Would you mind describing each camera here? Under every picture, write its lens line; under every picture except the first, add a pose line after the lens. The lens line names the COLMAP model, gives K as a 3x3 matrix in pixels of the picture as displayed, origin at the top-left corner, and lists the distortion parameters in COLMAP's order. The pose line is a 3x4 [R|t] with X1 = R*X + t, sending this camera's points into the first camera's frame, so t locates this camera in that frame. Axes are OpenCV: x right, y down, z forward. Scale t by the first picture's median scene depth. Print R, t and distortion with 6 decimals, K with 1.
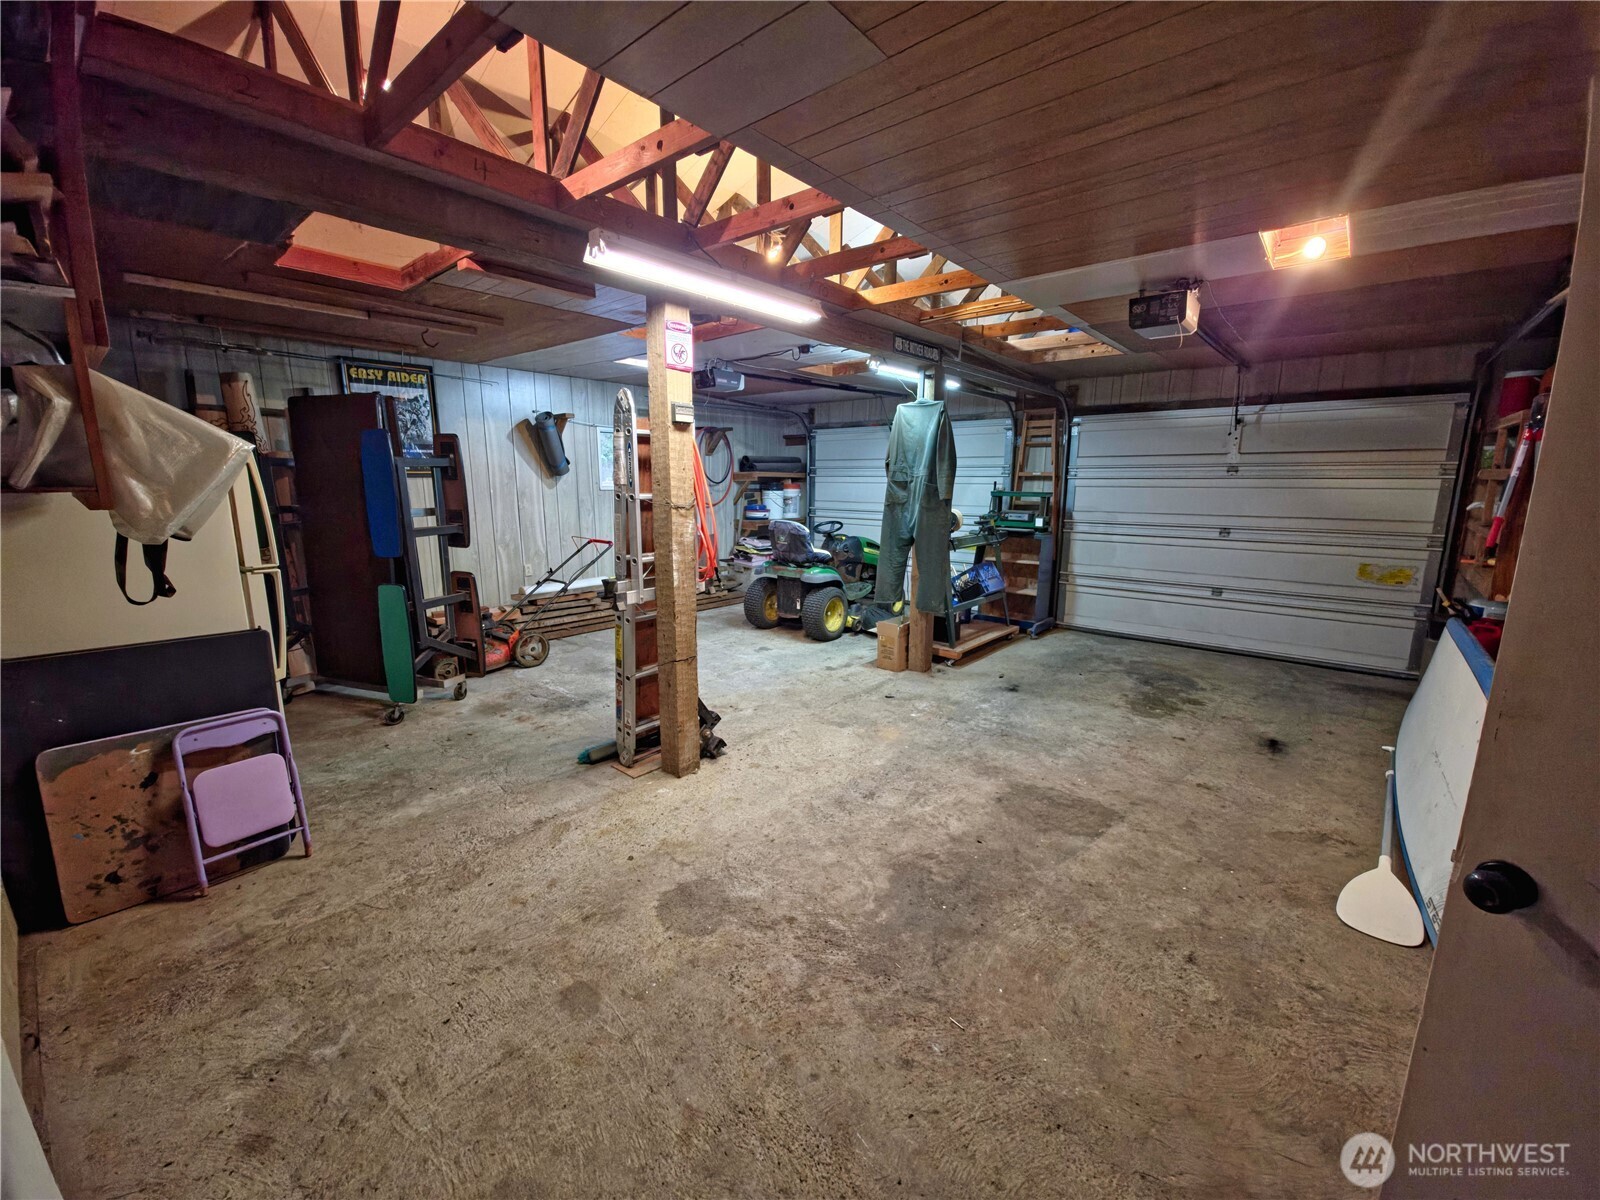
lens RADIAL K [[636.8, 0, 800.0], [0, 636.8, 600.0], [0, 0, 1]] dist [0.002194, -0.000066]
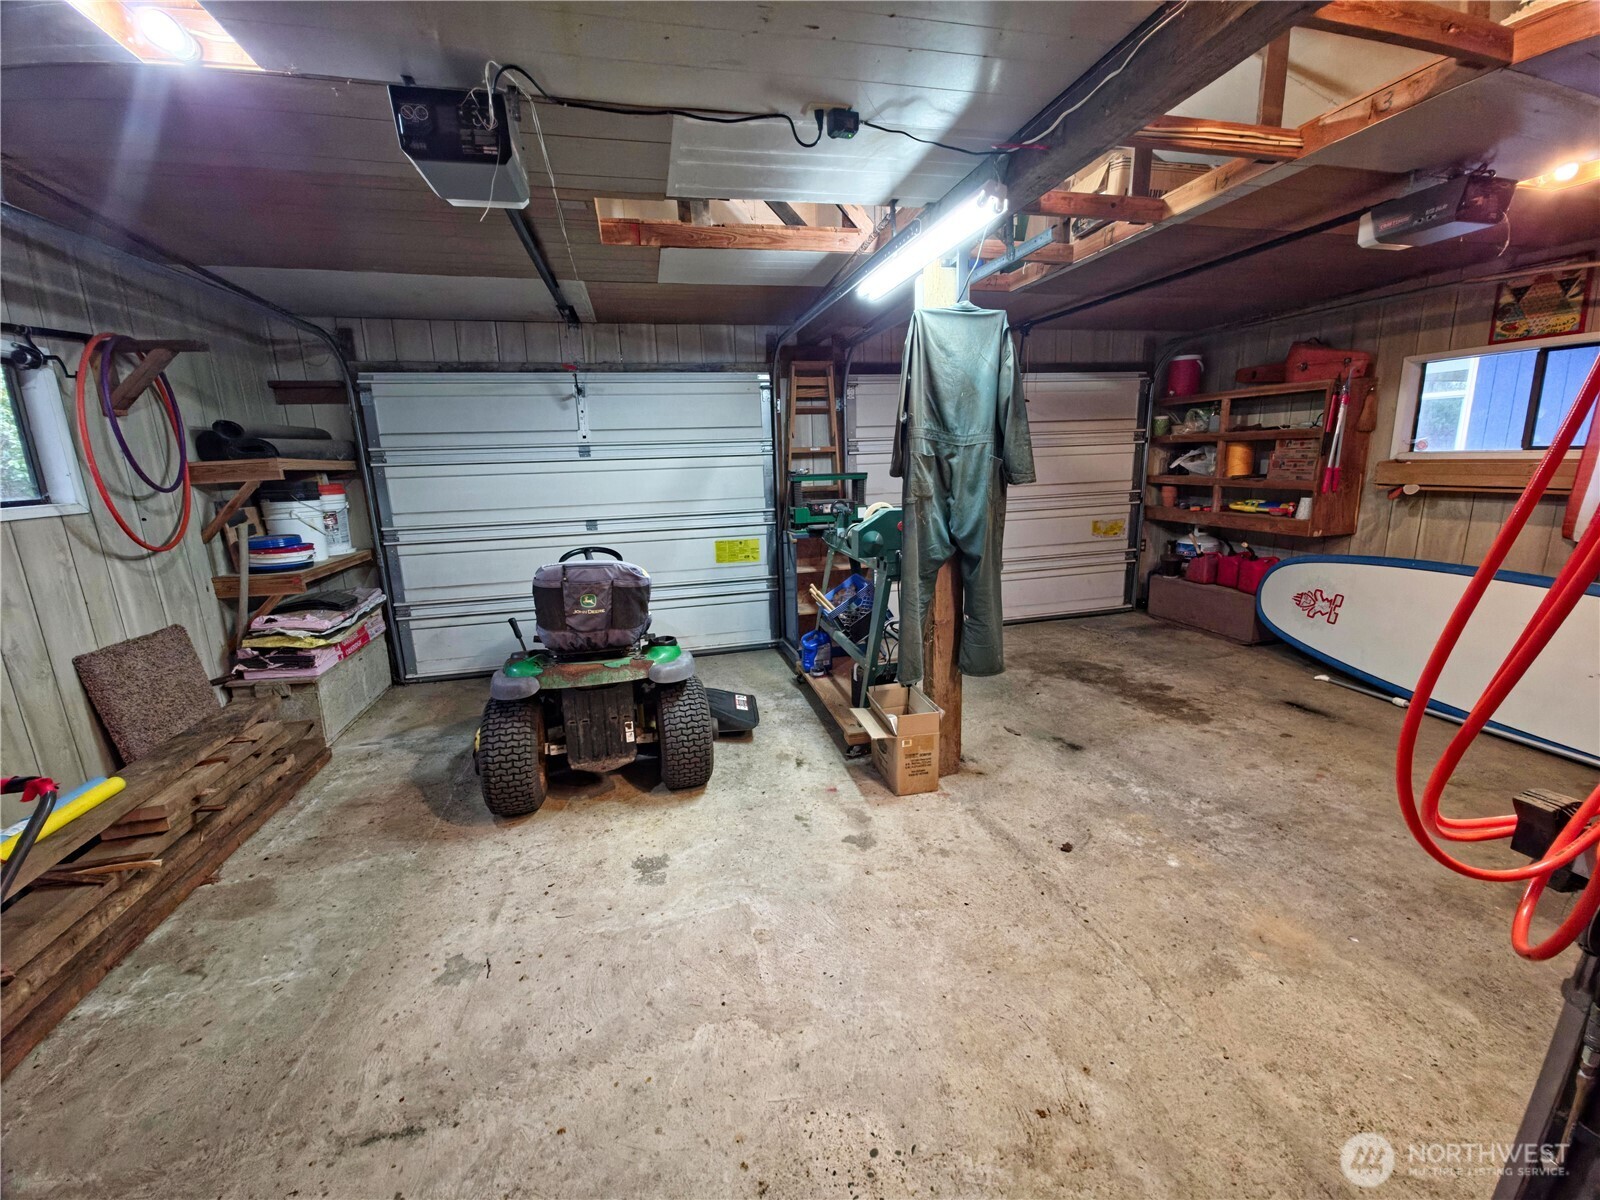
lens RADIAL K [[636.8, 0, 800.0], [0, 636.8, 600.0], [0, 0, 1]] dist [0.002194, -0.000066]
pose [[0.582145, -0.199725, 0.788173, -0.306926], [0.187564, 0.976204, 0.108838, -0.127297], [-0.791156, 0.084474, 0.605753, 0.667636]]
